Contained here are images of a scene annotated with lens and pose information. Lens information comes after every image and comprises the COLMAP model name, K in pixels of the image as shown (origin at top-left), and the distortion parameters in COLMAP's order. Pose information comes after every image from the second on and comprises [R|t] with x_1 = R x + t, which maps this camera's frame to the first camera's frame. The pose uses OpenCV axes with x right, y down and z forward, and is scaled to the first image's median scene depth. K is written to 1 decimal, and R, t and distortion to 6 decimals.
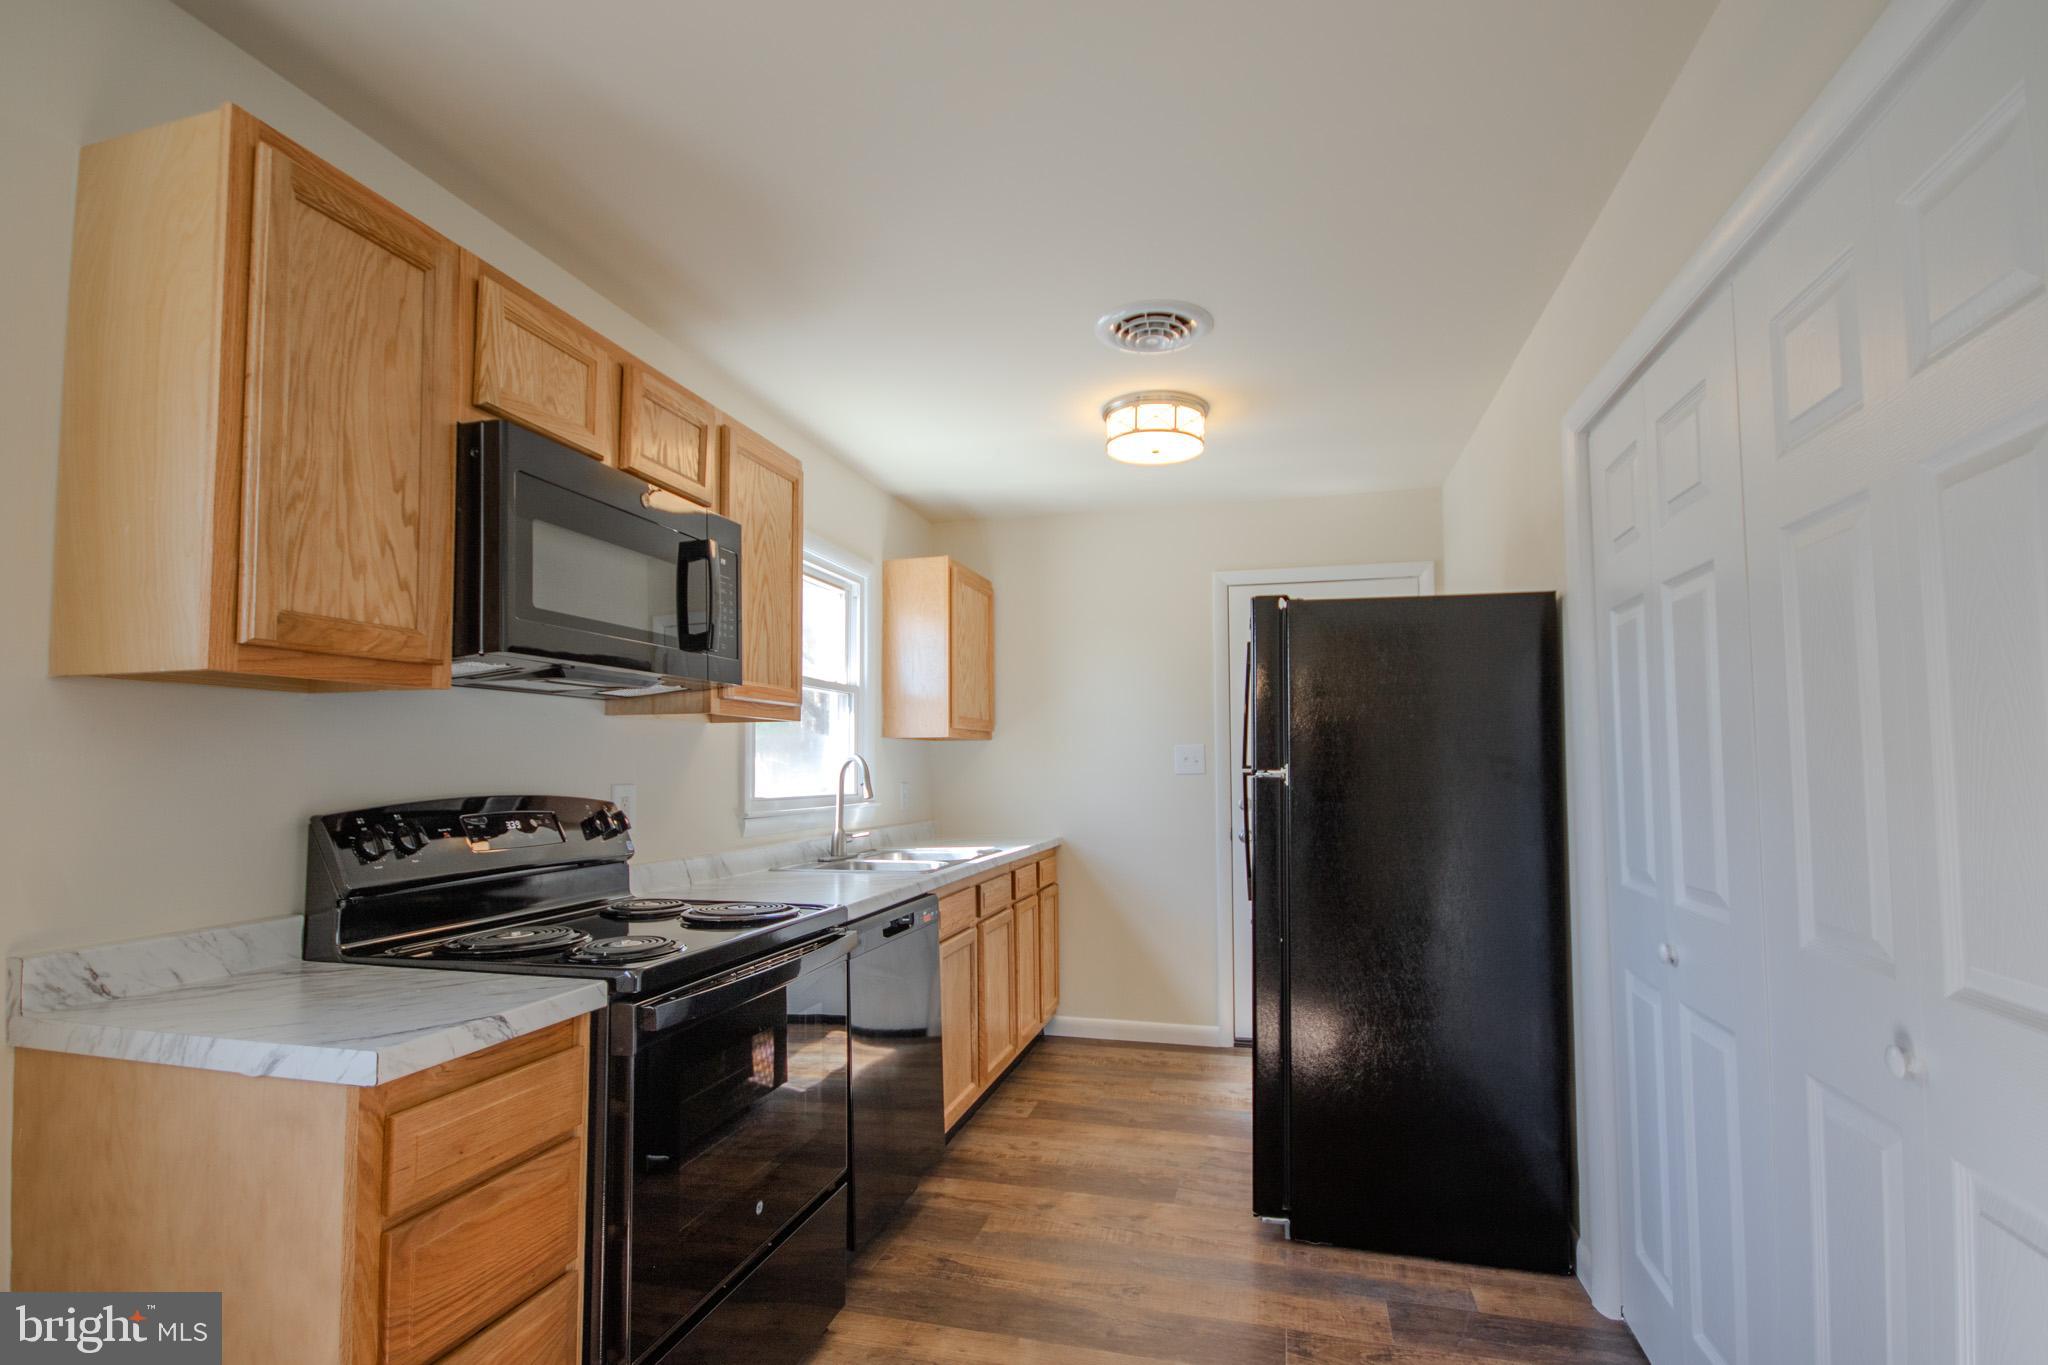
lens RADIAL K [[947.9, 0, 1022.6], [0, 947.9, 718.2], [0, 0, 1]] dist [-0.005040, -0.000836]
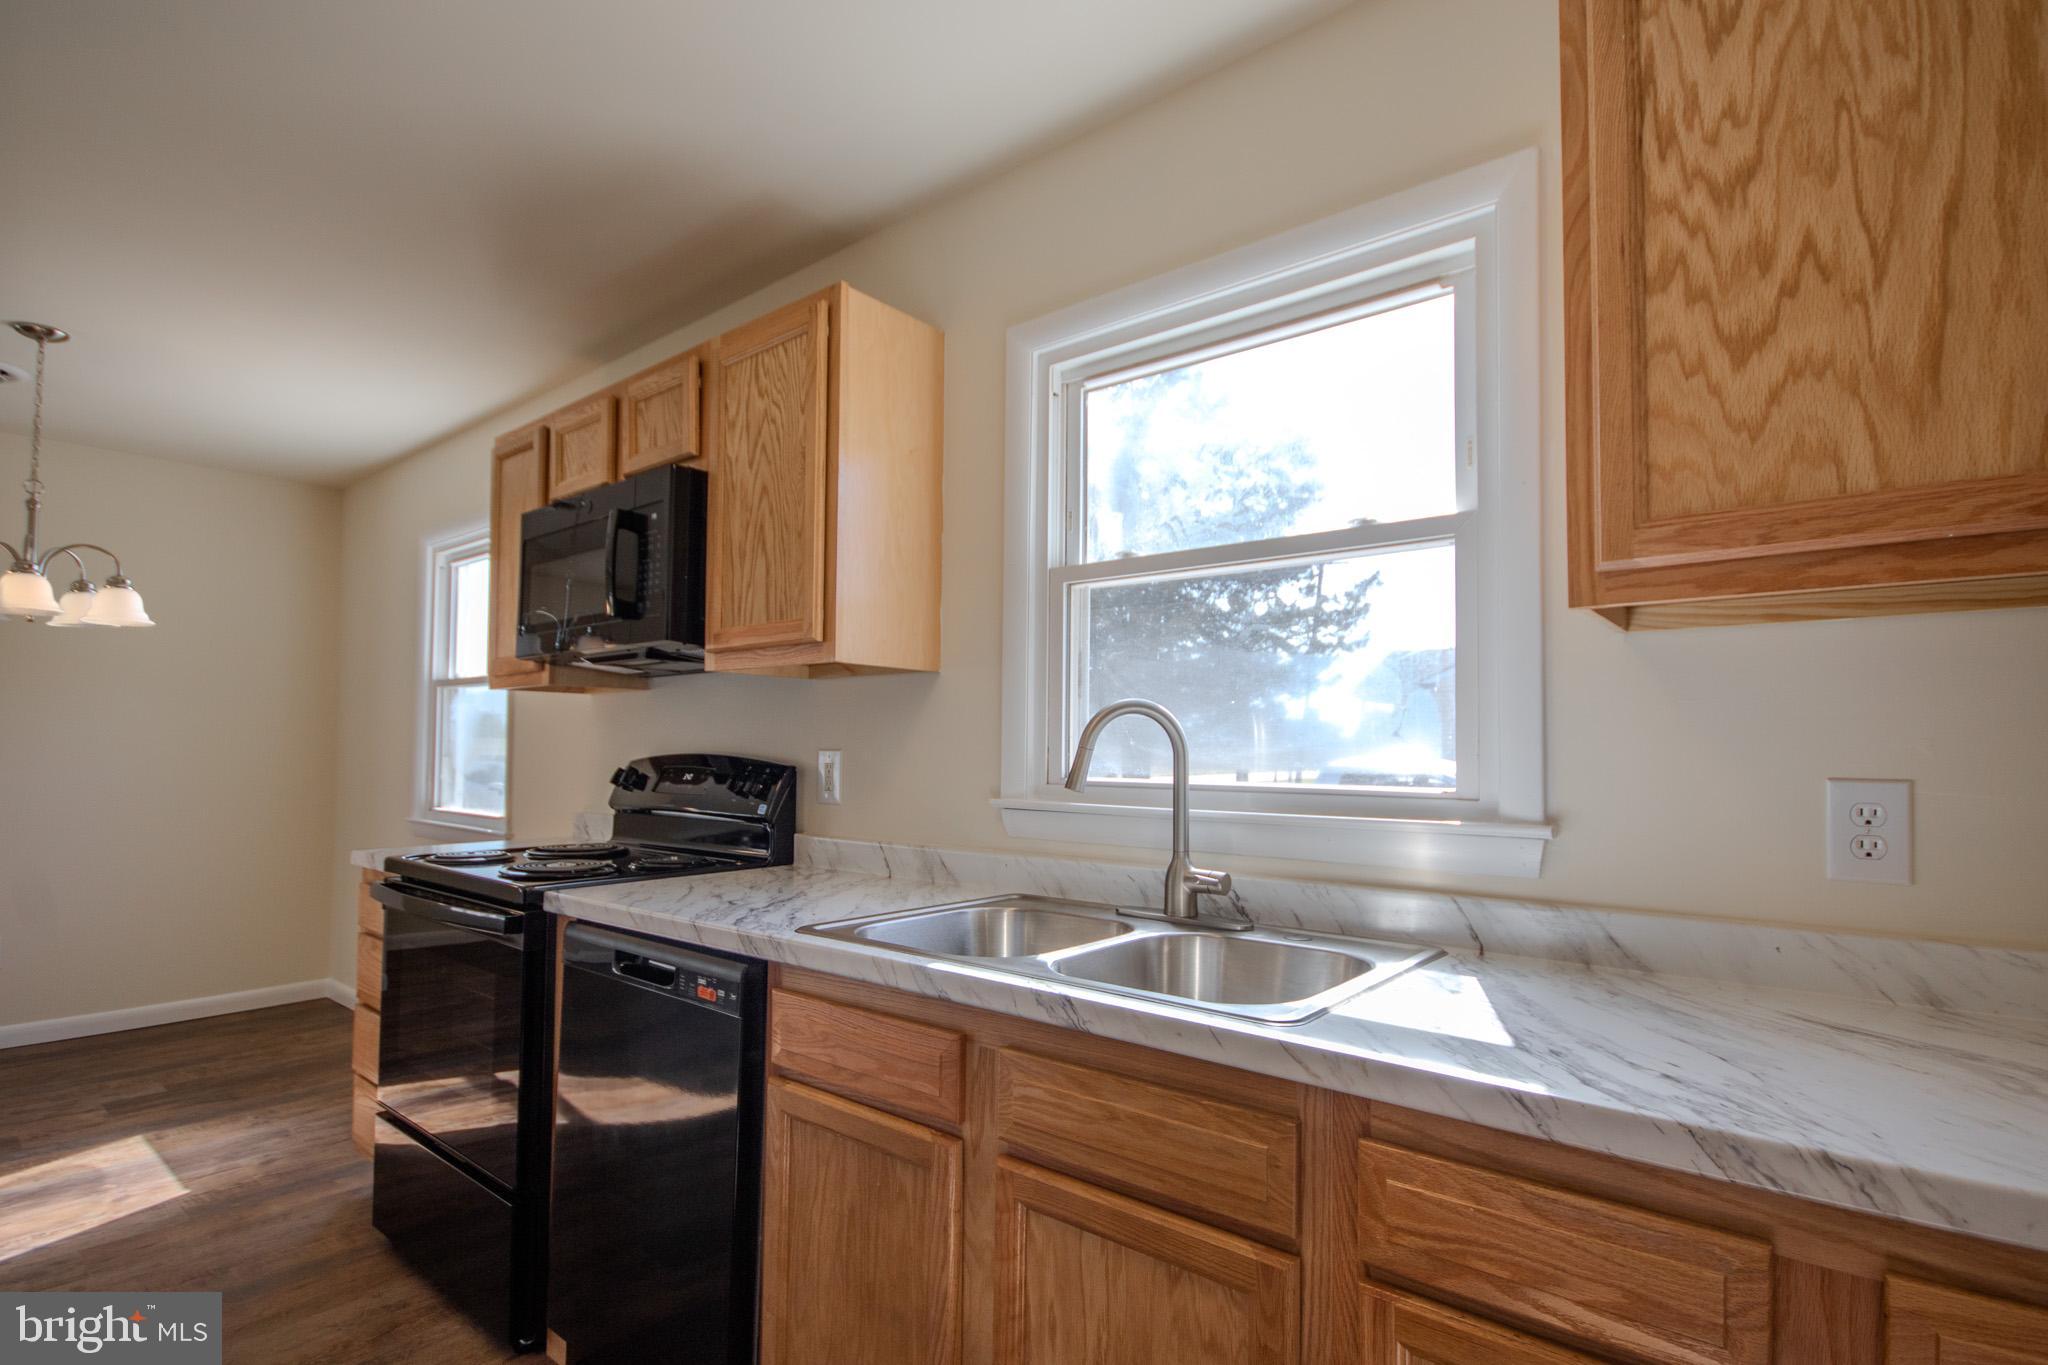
lens RADIAL K [[947.9, 0, 1022.6], [0, 947.9, 718.2], [0, 0, 1]] dist [-0.005040, -0.000836]
pose [[-0.380917, -0.018837, -0.924417, 0.373698], [0.048608, 0.998002, -0.040367, 0.084857], [0.923331, -0.060311, -0.379240, 1.486921]]
